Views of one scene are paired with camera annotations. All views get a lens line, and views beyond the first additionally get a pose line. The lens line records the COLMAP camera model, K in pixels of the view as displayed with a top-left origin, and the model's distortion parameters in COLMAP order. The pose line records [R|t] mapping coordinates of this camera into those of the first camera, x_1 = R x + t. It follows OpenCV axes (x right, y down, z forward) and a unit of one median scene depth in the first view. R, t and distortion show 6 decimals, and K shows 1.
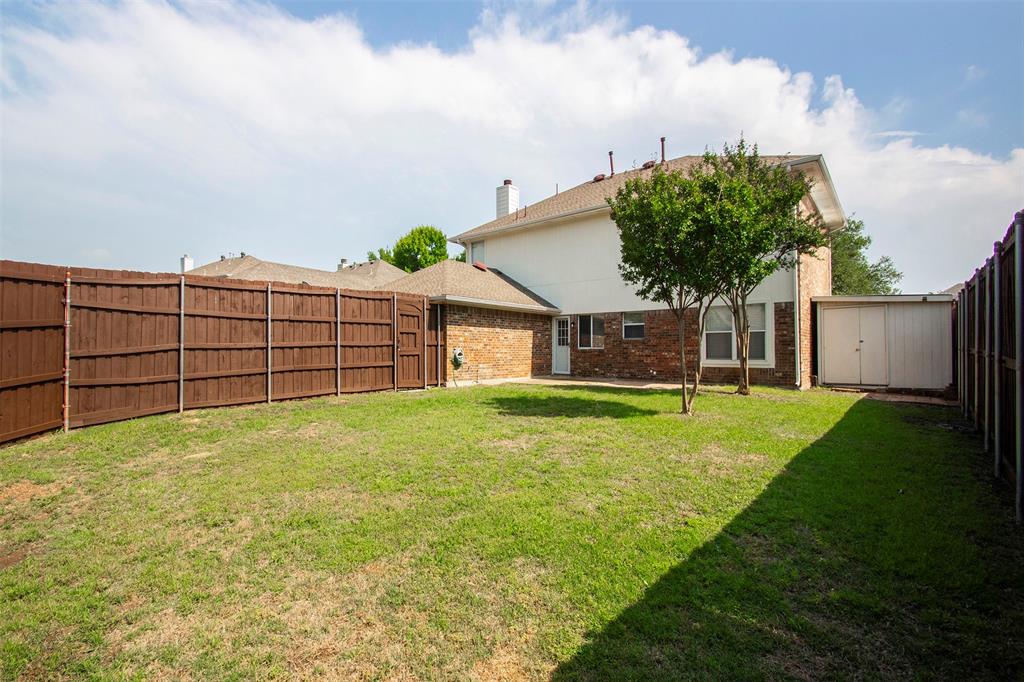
lens RADIAL K [[467.8, 0, 509.1], [0, 467.8, 337.6], [0, 0, 1]] dist [-0.000739, -0.000196]
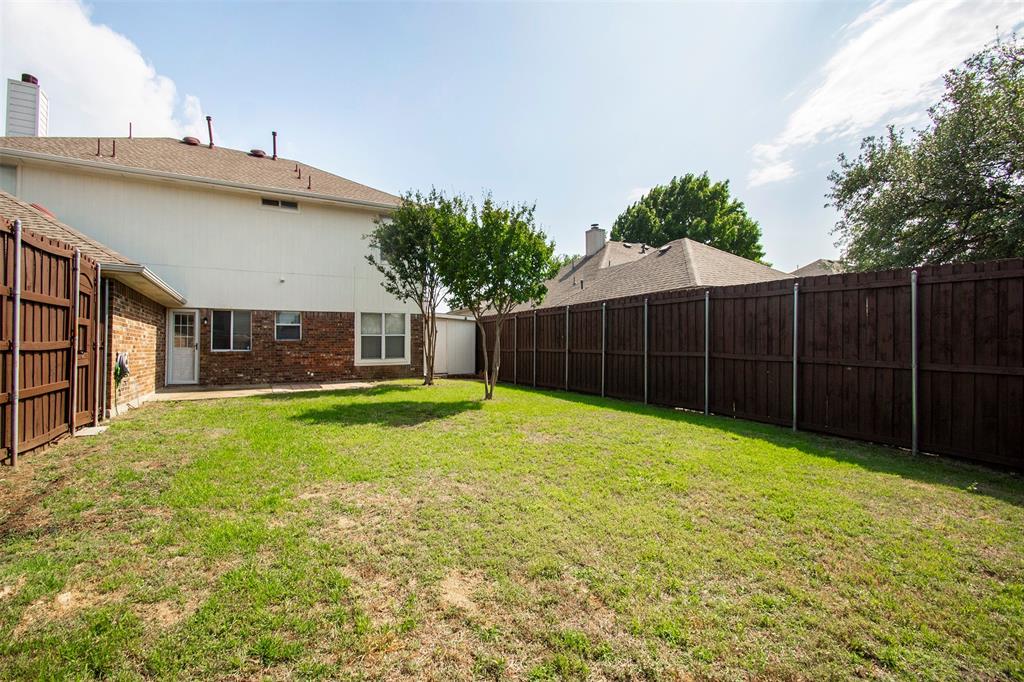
lens RADIAL K [[419.0, 0, 512.0], [0, 419.0, 341.0], [0, 0, 1]] dist [0.001071, 0.000241]
pose [[0.363671, 0.009916, 0.931475, -0.356408], [-0.014943, 0.999877, -0.004810, 0.001683], [-0.931407, -0.012170, 0.363775, 0.268709]]
